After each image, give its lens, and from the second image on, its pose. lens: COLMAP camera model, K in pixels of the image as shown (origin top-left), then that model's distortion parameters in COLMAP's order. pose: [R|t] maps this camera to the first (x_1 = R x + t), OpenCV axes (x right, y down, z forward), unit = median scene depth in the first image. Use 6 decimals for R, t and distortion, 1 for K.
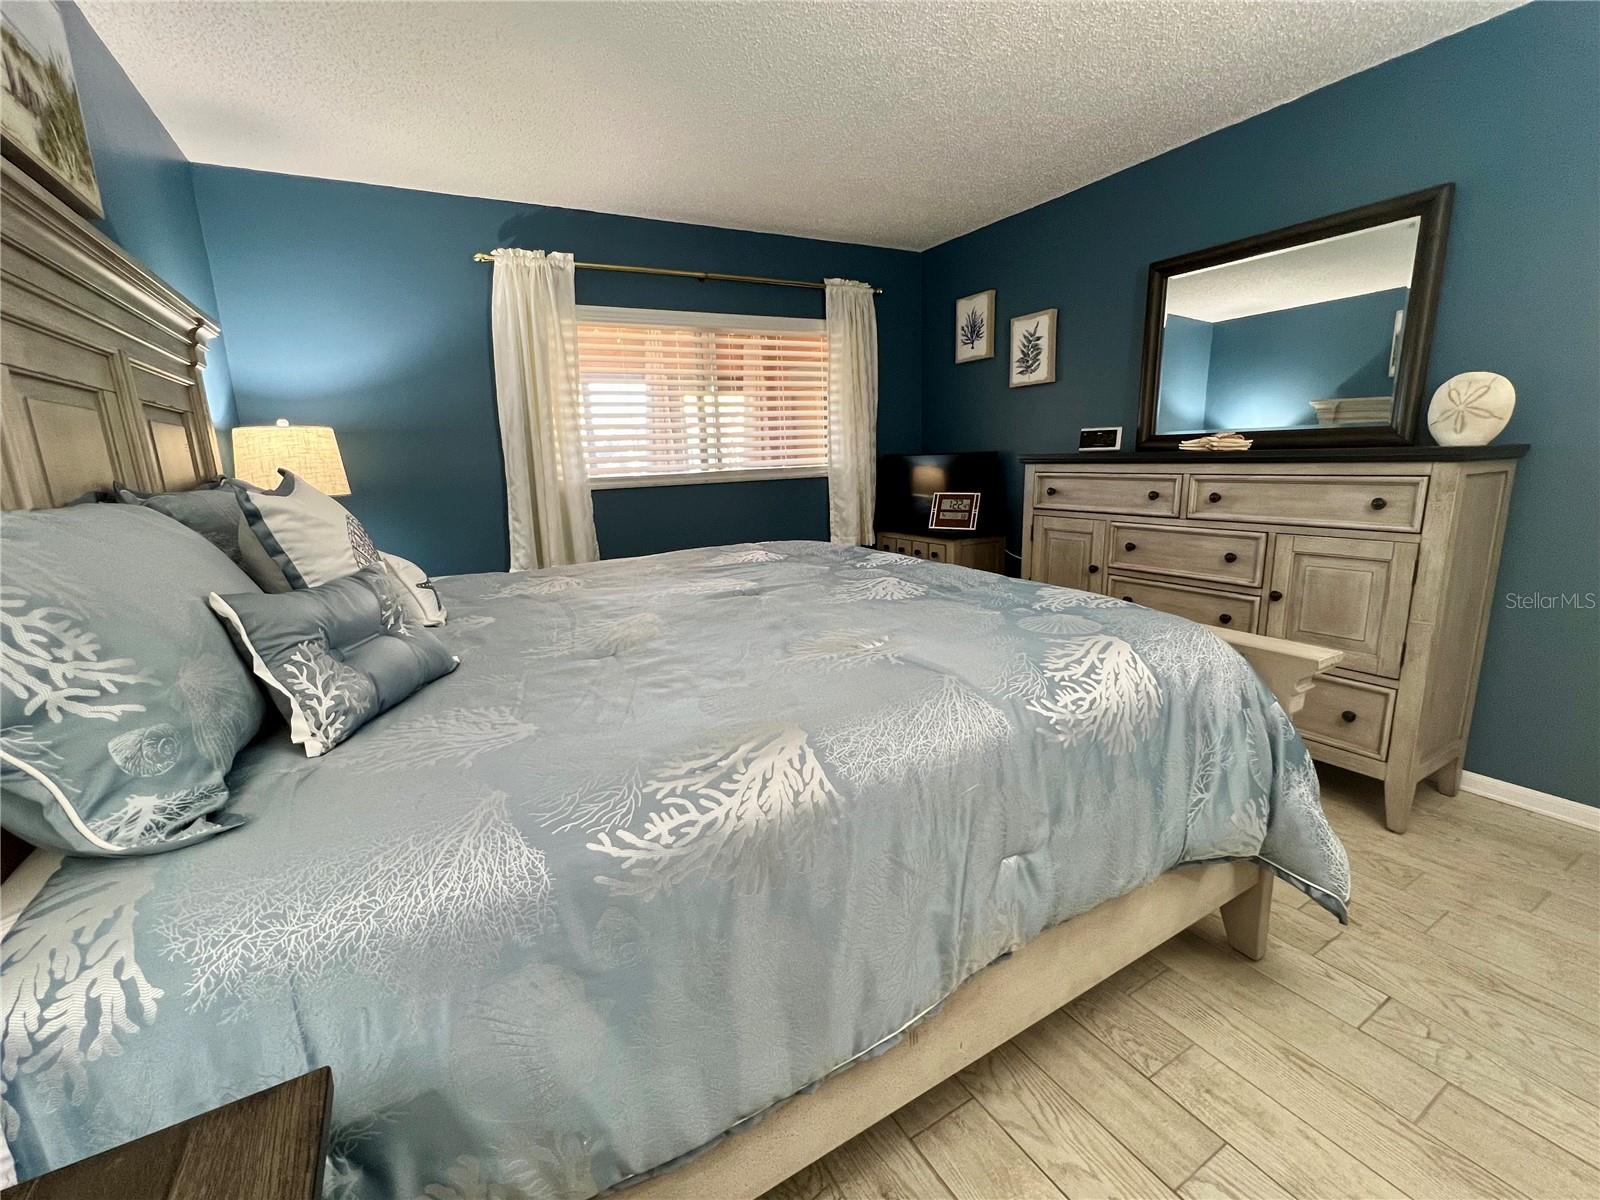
lens RADIAL K [[684.5, 0, 797.4], [0, 684.5, 599.2], [0, 0, 1]] dist [-0.003190, -0.000109]
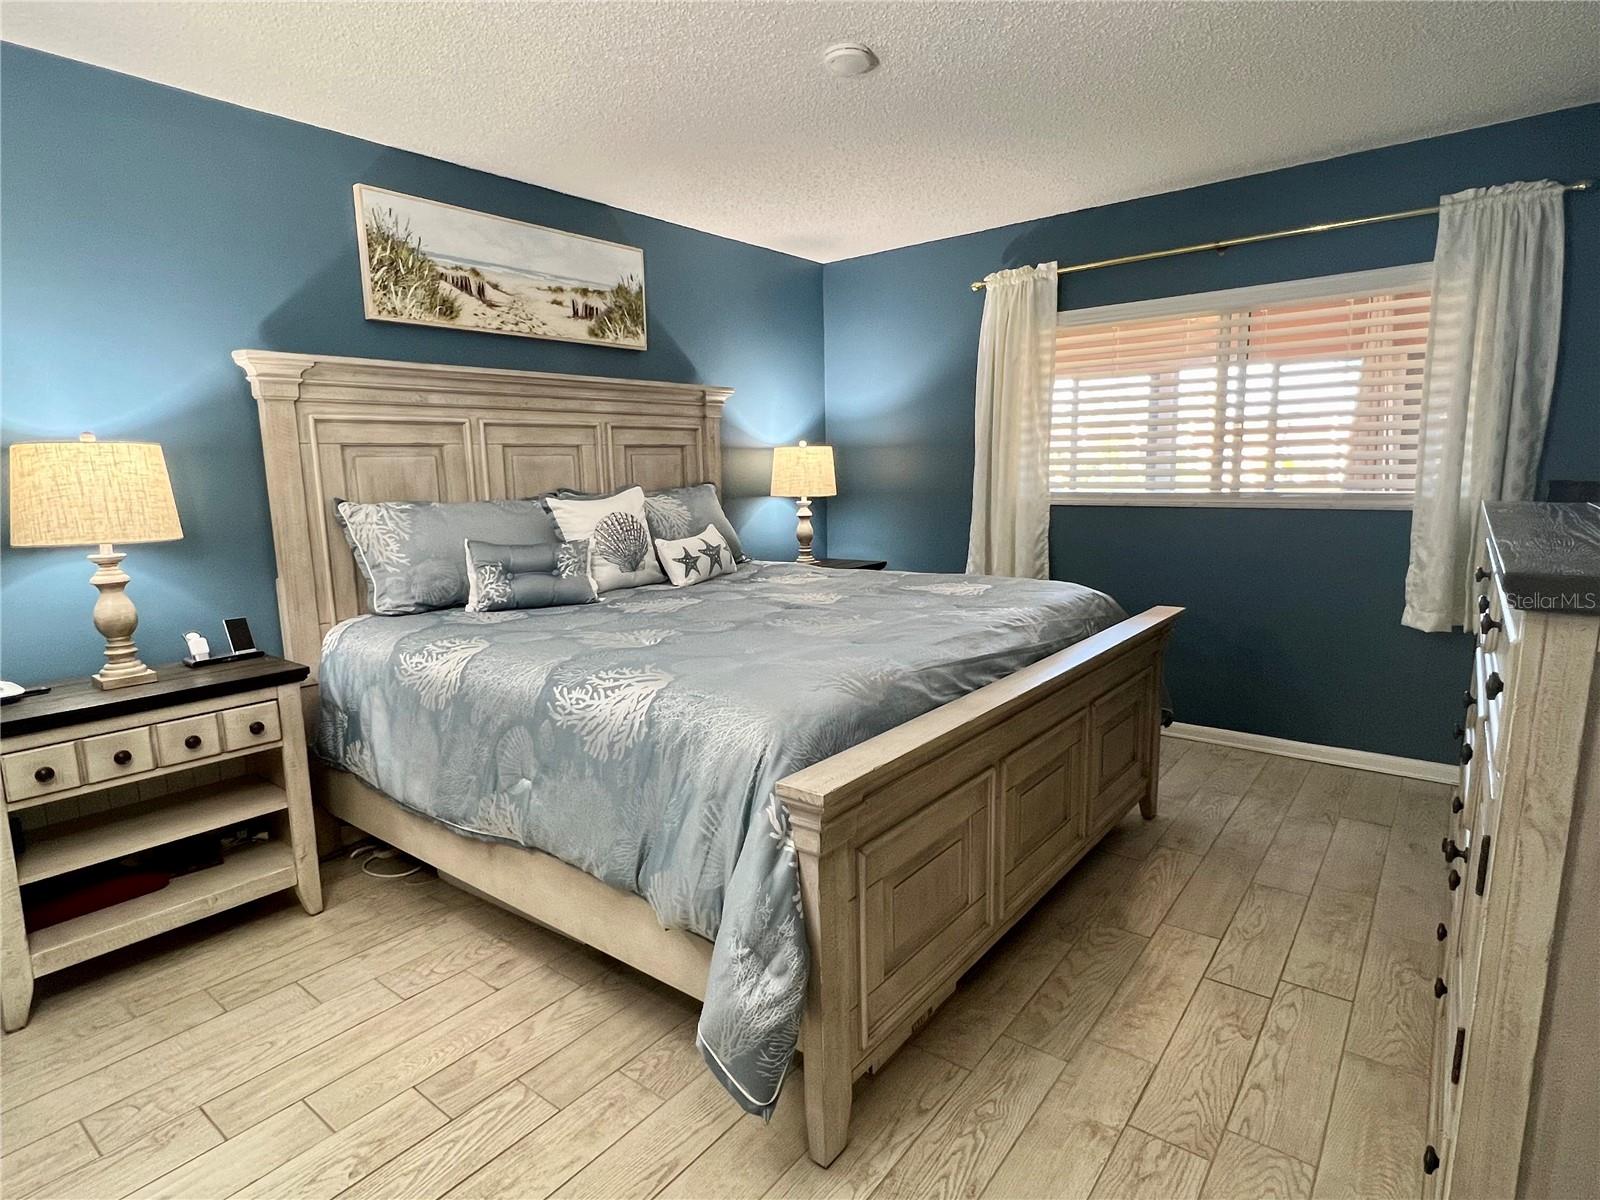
lens RADIAL K [[852.9, 0, 797.6], [0, 852.9, 603.8], [0, 0, 1]] dist [-0.000196, -0.000135]
pose [[0.381705, 0.180260, -0.906536, 0.706524], [-0.187815, 0.975462, 0.114884, -0.103667], [0.905001, 0.126409, 0.406194, 0.242704]]
